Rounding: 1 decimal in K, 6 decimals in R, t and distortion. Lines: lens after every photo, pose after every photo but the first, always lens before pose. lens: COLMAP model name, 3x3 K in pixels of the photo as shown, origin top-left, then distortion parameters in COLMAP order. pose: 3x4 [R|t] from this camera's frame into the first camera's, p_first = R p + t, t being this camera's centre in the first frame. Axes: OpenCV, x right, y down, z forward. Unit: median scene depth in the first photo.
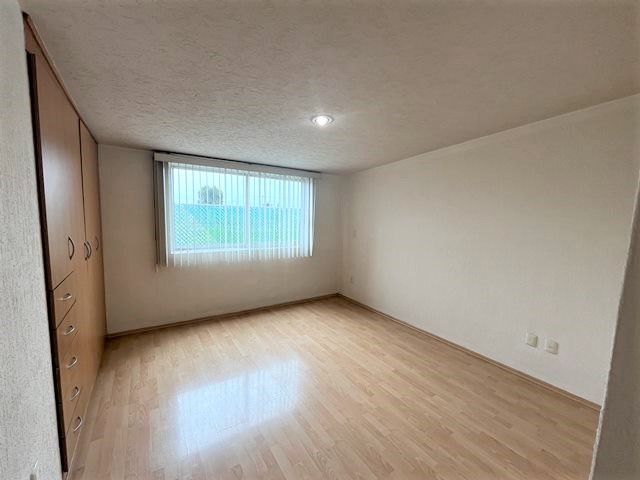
lens RADIAL K [[261.3, 0, 316.9], [0, 261.3, 242.0], [0, 0, 1]] dist [-0.001015, -0.000766]
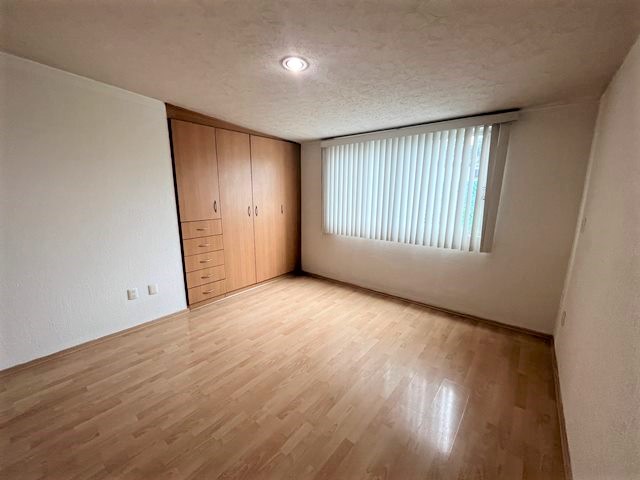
lens RADIAL K [[261.3, 0, 316.4], [0, 261.3, 240.1], [0, 0, 1]] dist [-0.001015, -0.000766]
pose [[0.288561, 0.160864, -0.943851, 0.598866], [-0.084832, 0.986204, 0.142147, -0.041726], [0.953696, 0.039051, 0.298226, 0.563897]]
